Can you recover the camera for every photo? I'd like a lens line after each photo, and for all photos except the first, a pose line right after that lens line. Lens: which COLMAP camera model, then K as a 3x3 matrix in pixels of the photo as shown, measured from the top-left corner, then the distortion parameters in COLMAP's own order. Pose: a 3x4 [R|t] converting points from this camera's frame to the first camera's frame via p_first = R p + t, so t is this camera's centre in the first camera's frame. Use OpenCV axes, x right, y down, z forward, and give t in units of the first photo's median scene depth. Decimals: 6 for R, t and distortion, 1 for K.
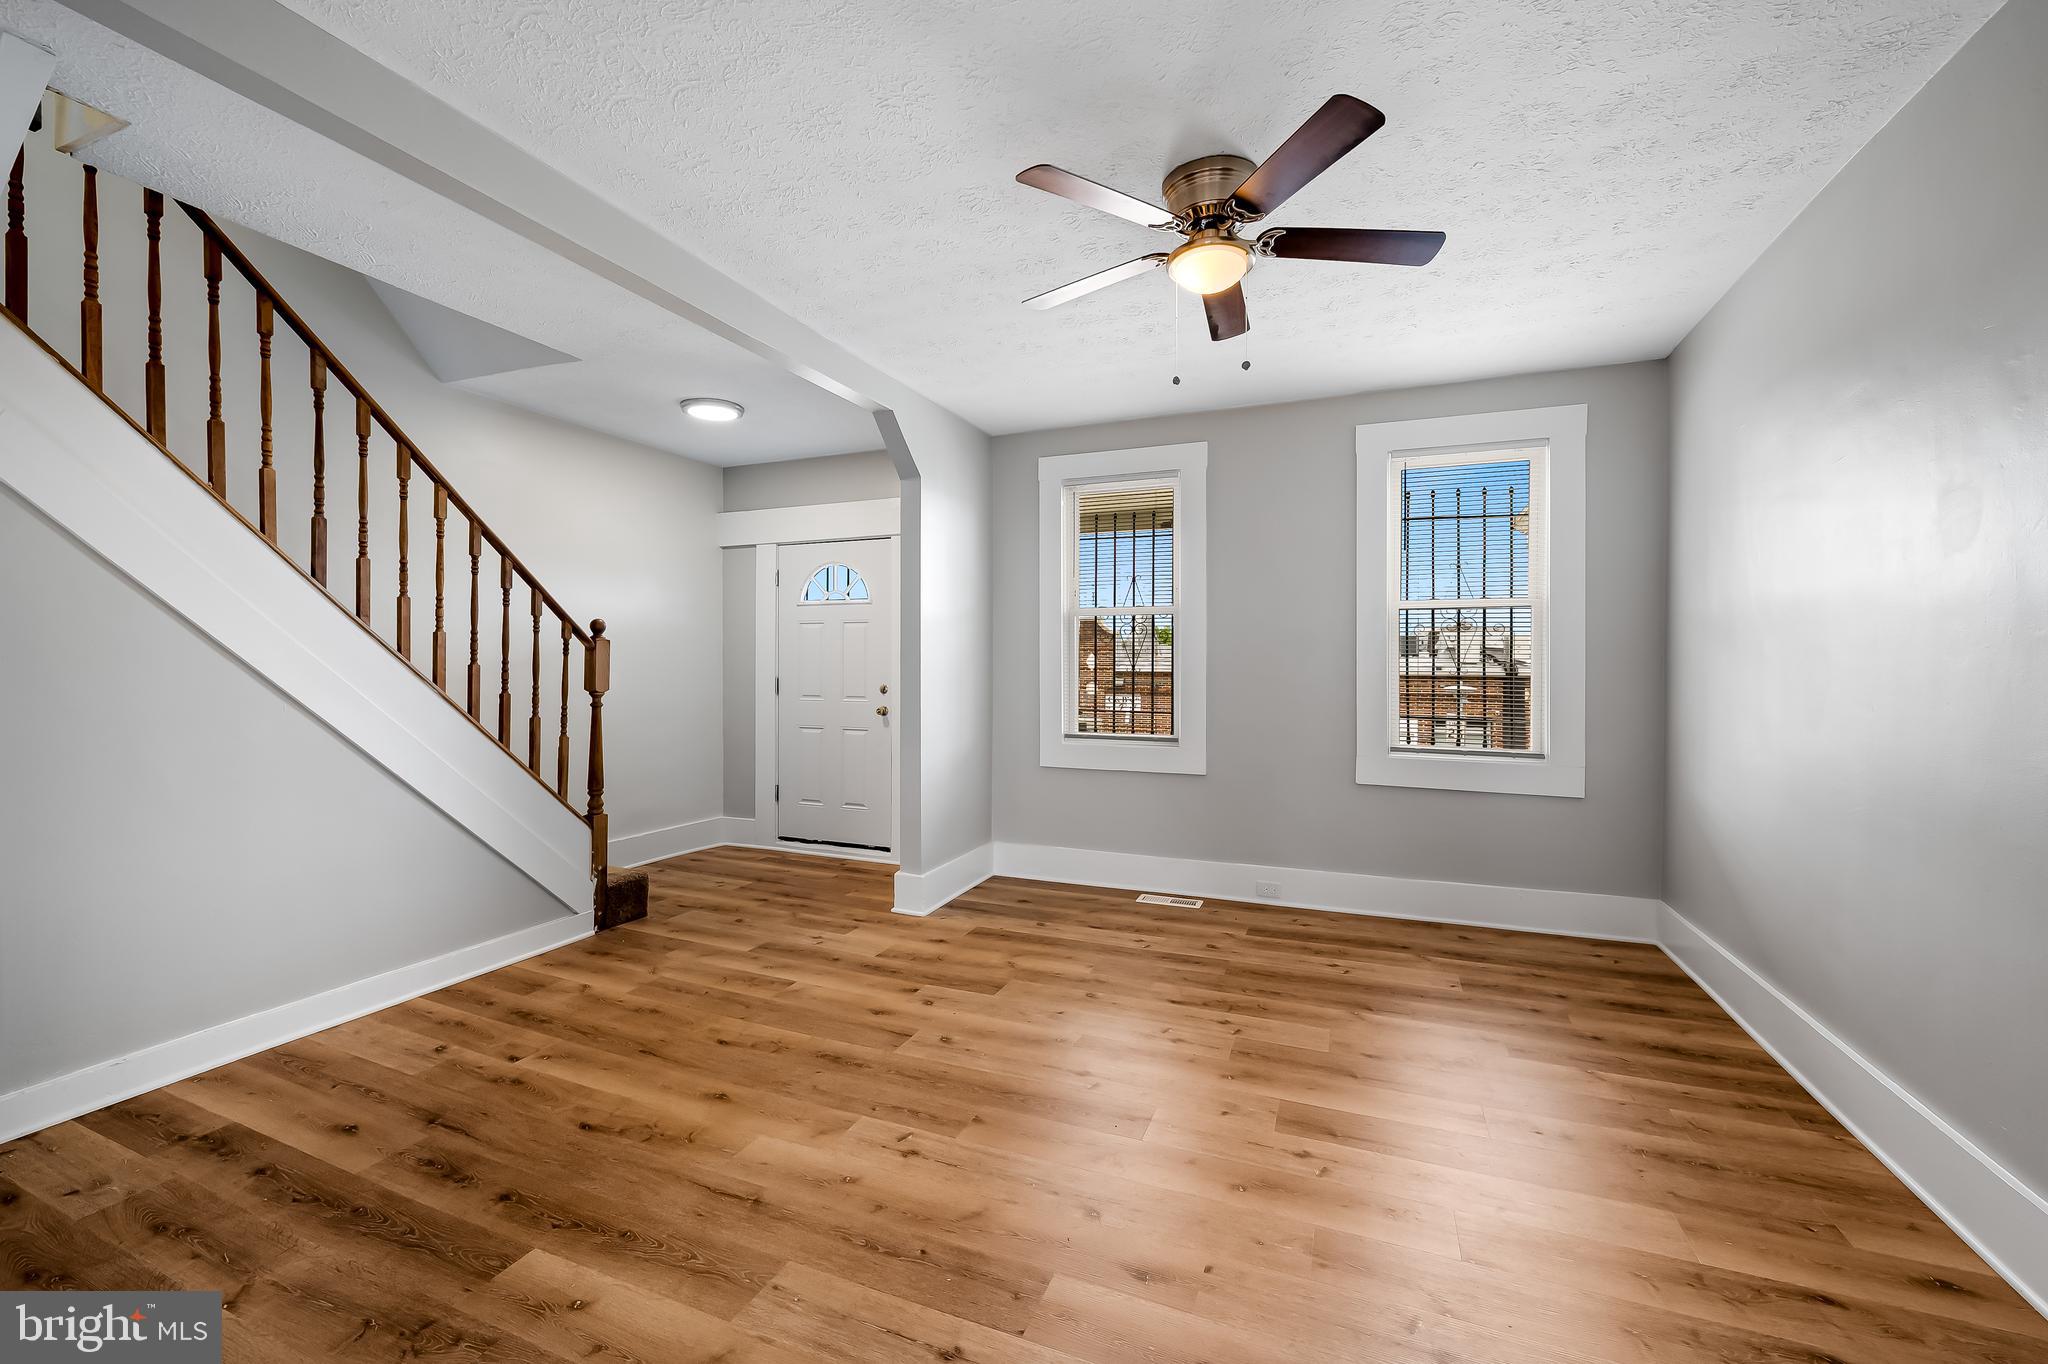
lens RADIAL K [[799.4, 0, 1028.7], [0, 799.4, 667.7], [0, 0, 1]] dist [0.001663, -0.000745]
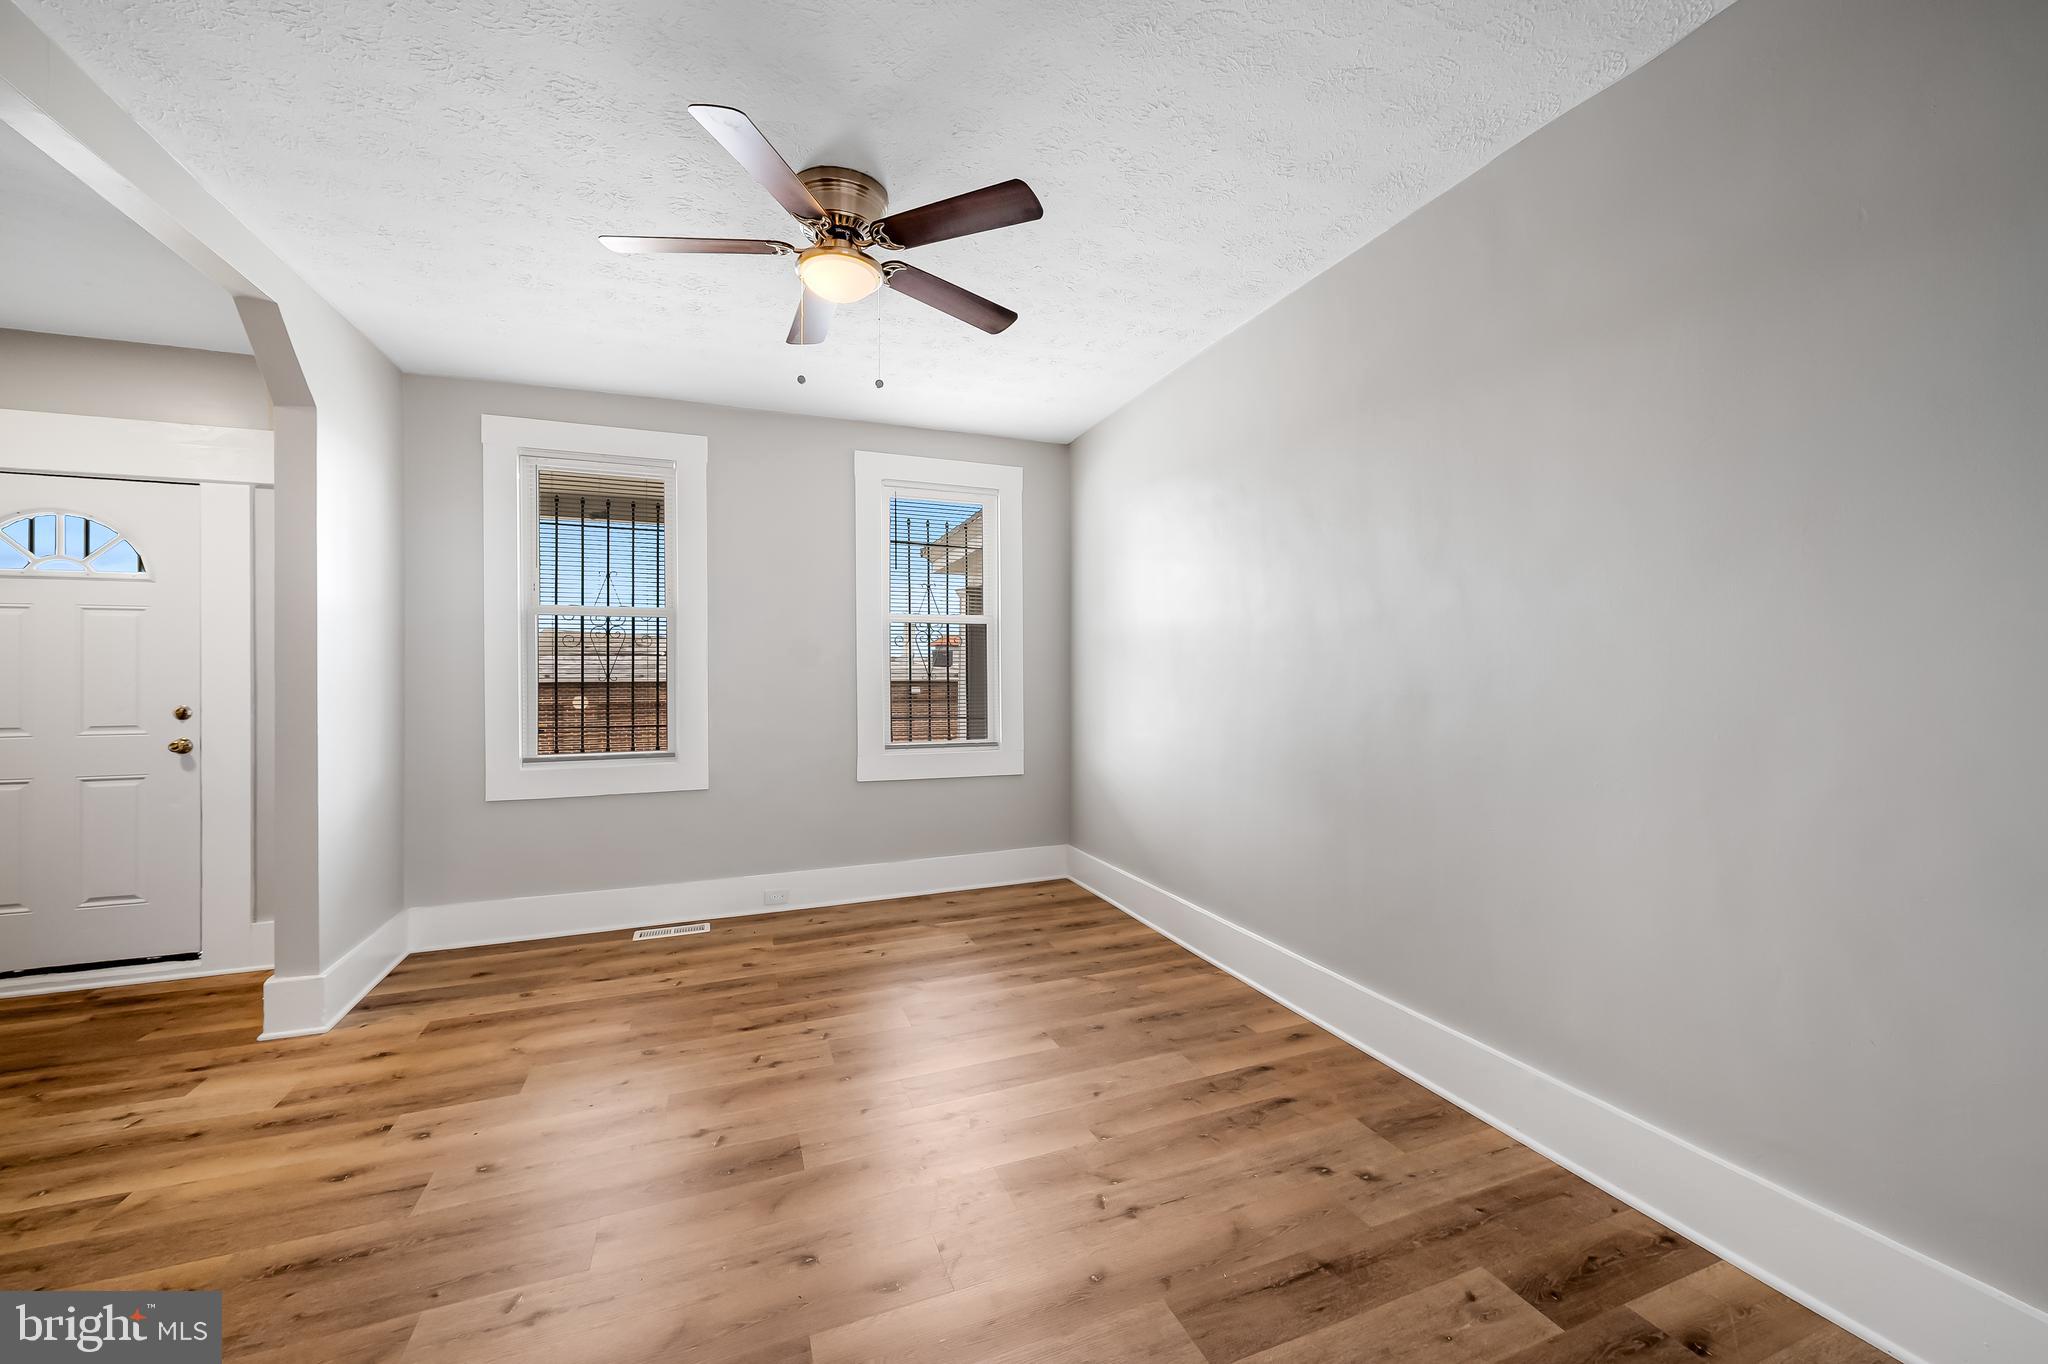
lens RADIAL K [[799.4, 0, 1016.7], [0, 799.4, 671.2], [0, 0, 1]] dist [0.001663, -0.000745]
pose [[0.728165, -0.005765, 0.685377, -0.198515], [0.009384, 0.999955, -0.001558, -0.000220], [-0.685337, 0.007566, 0.728186, 0.077657]]
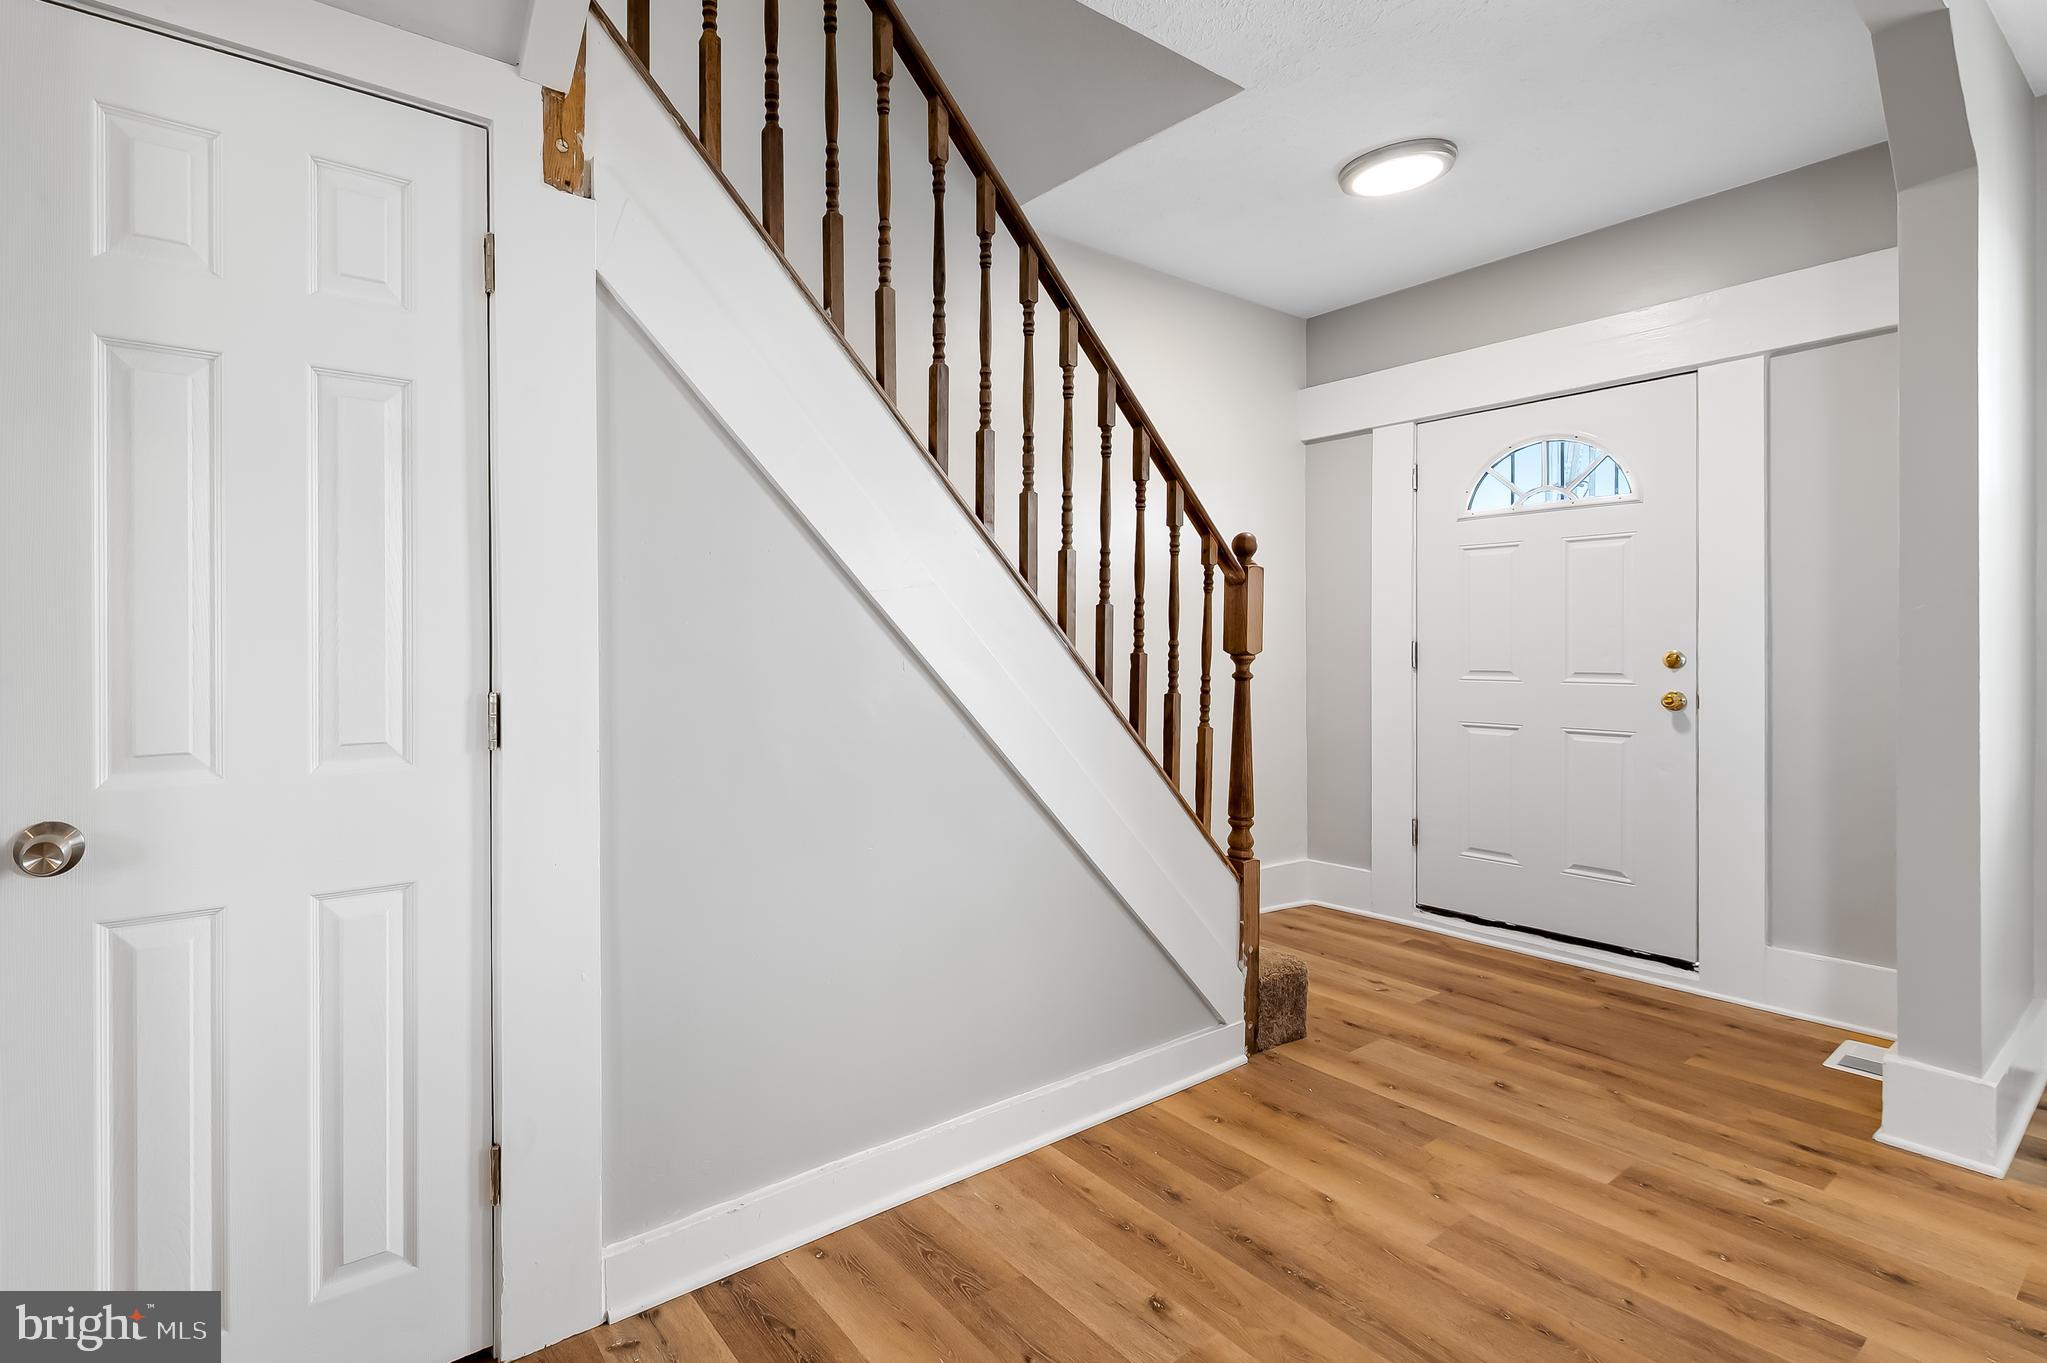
lens RADIAL K [[952.1, 0, 894.4], [0, 952.1, 644.8], [0, 0, 1]] dist [0.000504, 0.000566]
pose [[0.845850, -0.004048, -0.533405, -0.421473], [0.000481, 0.999977, -0.006826, 0.030722], [0.533420, 0.005517, 0.845832, 0.283999]]
